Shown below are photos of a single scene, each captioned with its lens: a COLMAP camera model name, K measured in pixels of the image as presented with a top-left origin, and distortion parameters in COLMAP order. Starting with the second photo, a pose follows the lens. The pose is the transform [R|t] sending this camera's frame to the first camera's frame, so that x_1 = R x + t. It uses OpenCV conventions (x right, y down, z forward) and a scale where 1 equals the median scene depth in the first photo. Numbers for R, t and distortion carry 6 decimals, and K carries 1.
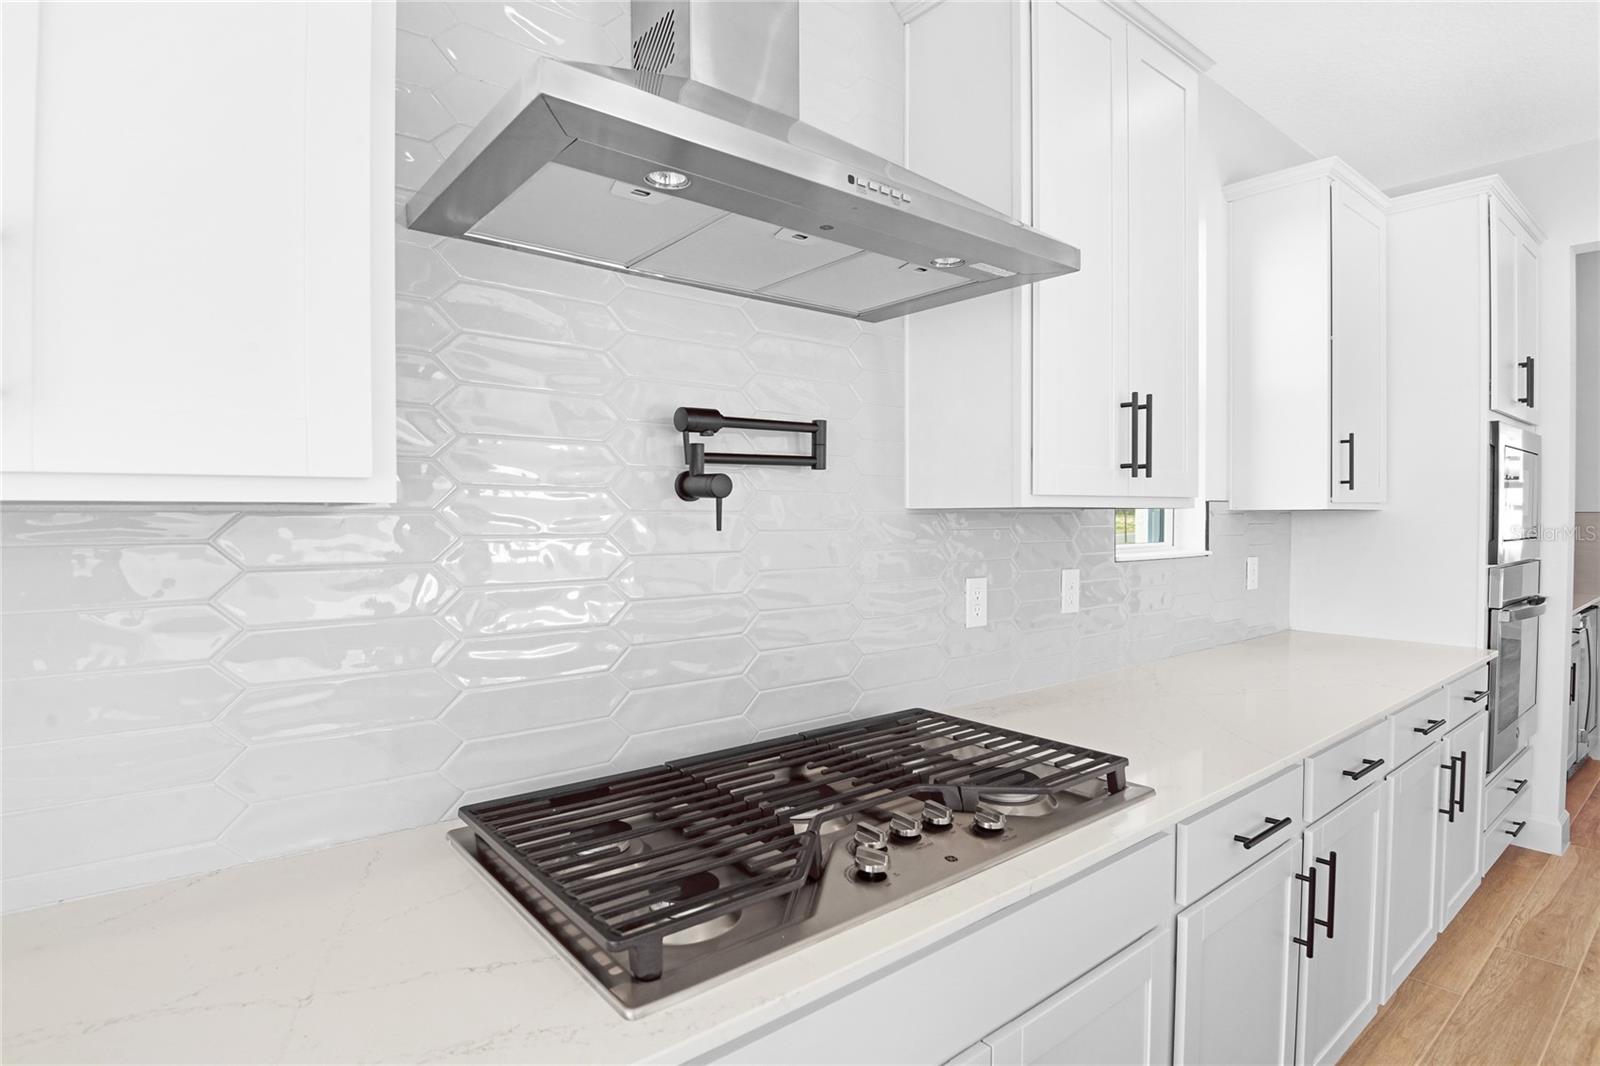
lens RADIAL K [[818.5, 0, 796.4], [0, 818.5, 533.5], [0, 0, 1]] dist [-0.027050, -0.005414]
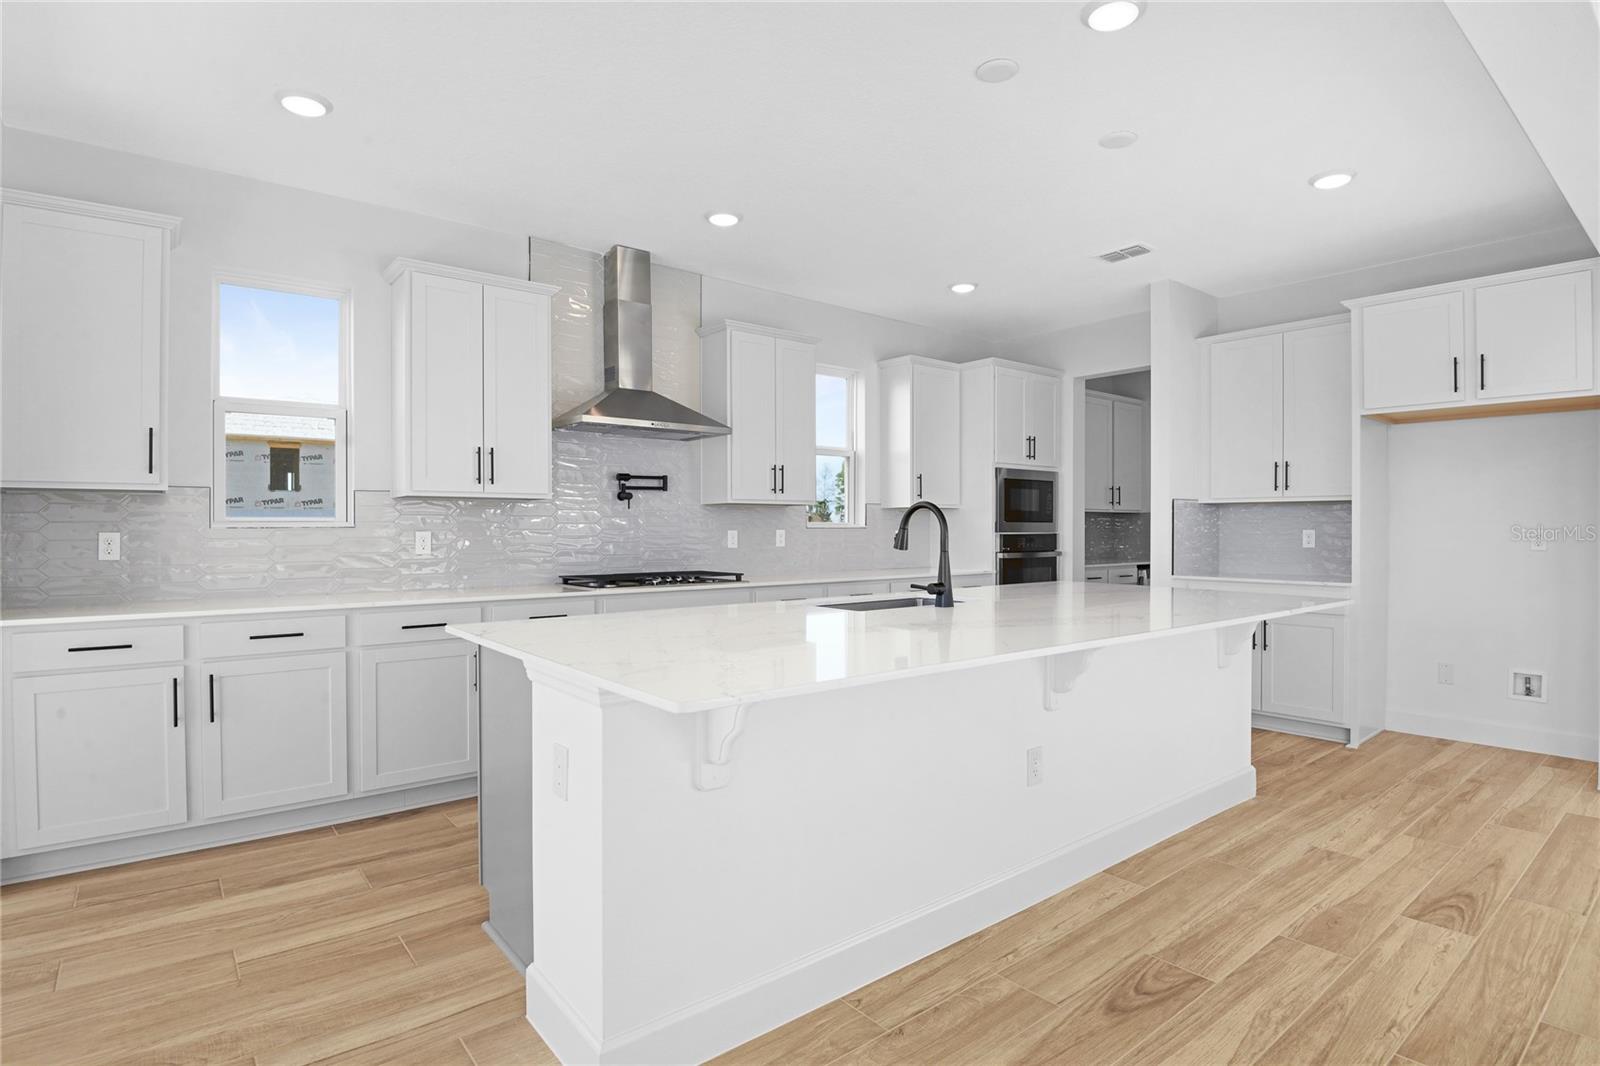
lens RADIAL K [[818.5, 0, 794.9], [0, 818.5, 529.3], [0, 0, 1]] dist [-0.027050, -0.005414]
pose [[0.999849, 0.001366, -0.017342, 0.589272], [-0.001744, 0.999761, -0.021814, 0.137770], [0.017308, 0.021841, 0.999612, -2.151626]]
